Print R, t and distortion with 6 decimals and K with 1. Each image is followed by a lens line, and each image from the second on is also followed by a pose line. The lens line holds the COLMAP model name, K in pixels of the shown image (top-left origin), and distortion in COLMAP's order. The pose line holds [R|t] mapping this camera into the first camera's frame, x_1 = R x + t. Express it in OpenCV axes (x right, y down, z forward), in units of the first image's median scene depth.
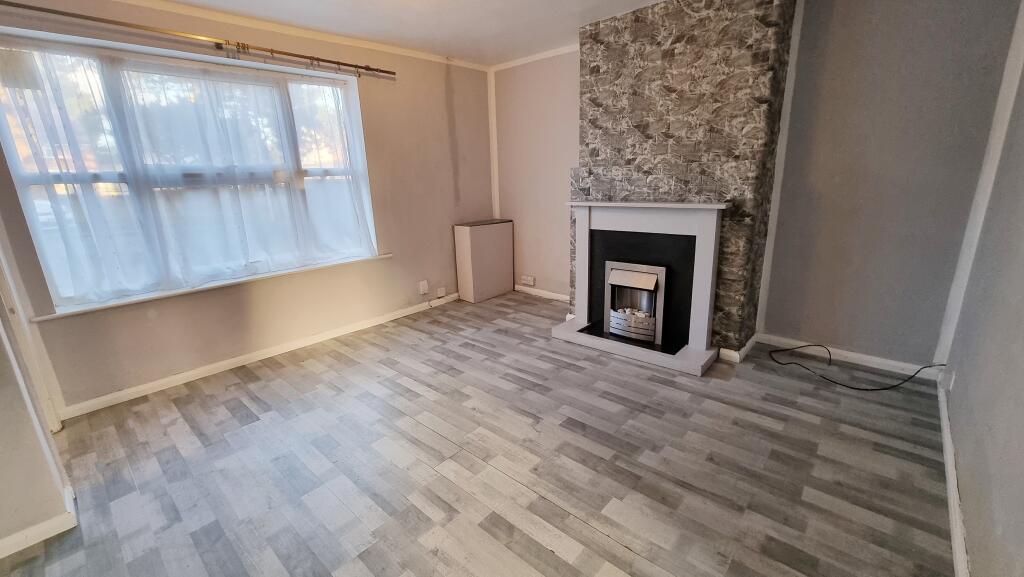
lens RADIAL K [[425.9, 0, 514.3], [0, 425.9, 287.8], [0, 0, 1]] dist [0.000091, -0.000176]
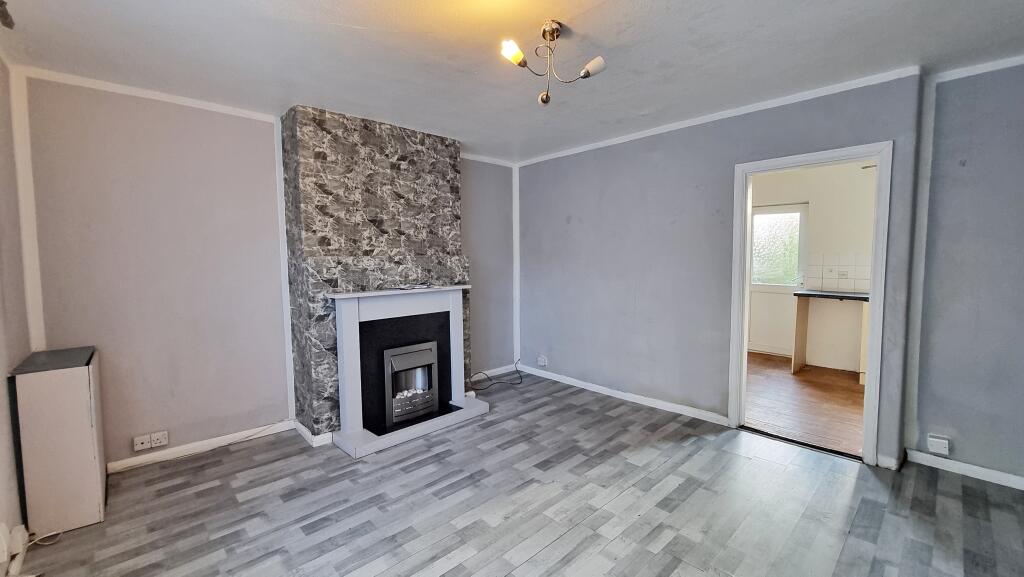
lens RADIAL K [[425.9, 0, 514.3], [0, 425.9, 287.8], [0, 0, 1]] dist [0.000091, -0.000176]
pose [[0.072006, -0.039748, 0.996612, -0.798822], [0.267284, 0.963428, 0.019113, -0.154911], [-0.960924, 0.265002, 0.079996, 0.664164]]
